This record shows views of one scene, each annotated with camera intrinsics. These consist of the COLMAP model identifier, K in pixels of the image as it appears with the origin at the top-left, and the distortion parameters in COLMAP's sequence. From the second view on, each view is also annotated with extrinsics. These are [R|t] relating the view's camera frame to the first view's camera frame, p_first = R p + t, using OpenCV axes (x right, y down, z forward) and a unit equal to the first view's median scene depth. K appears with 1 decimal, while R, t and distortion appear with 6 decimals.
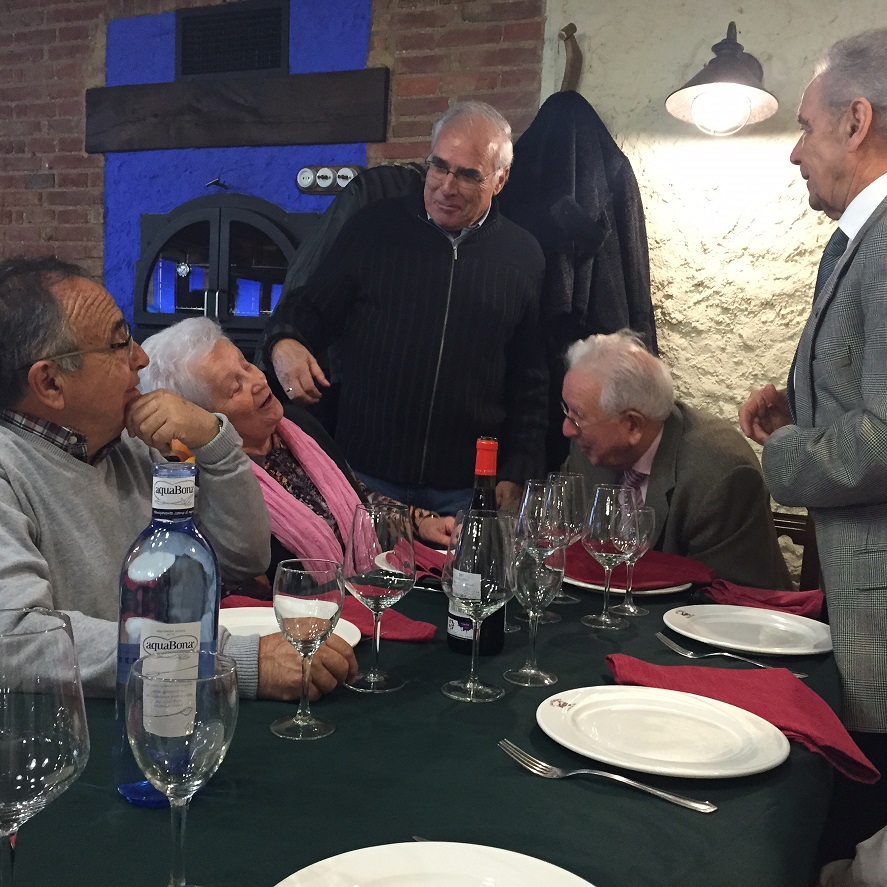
lens RADIAL K [[1006.1, 0, 445.2], [0, 1006.1, 438.6], [0, 0, 1]] dist [0.099307, -0.136569]
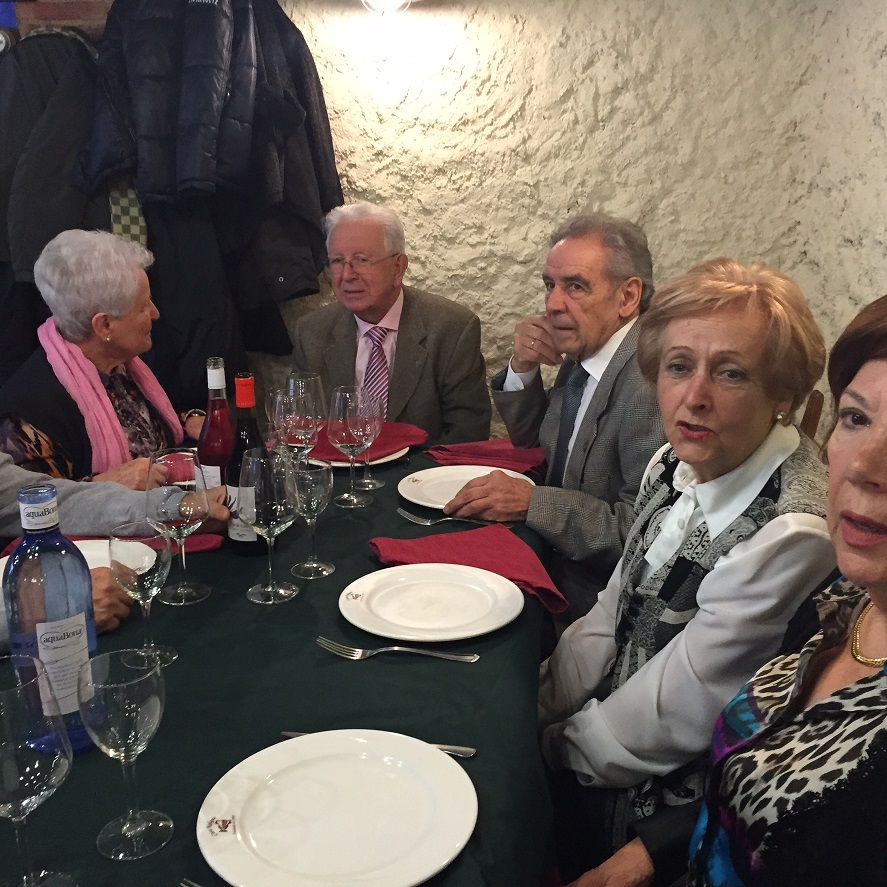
lens RADIAL K [[1006.1, 0, 445.2], [0, 1006.1, 438.6], [0, 0, 1]] dist [0.099307, -0.136569]
pose [[0.941951, -0.141535, 0.304459, -0.054529], [0.078836, 0.974690, 0.209200, -0.076976], [-0.326362, -0.173054, 0.929268, -0.078219]]
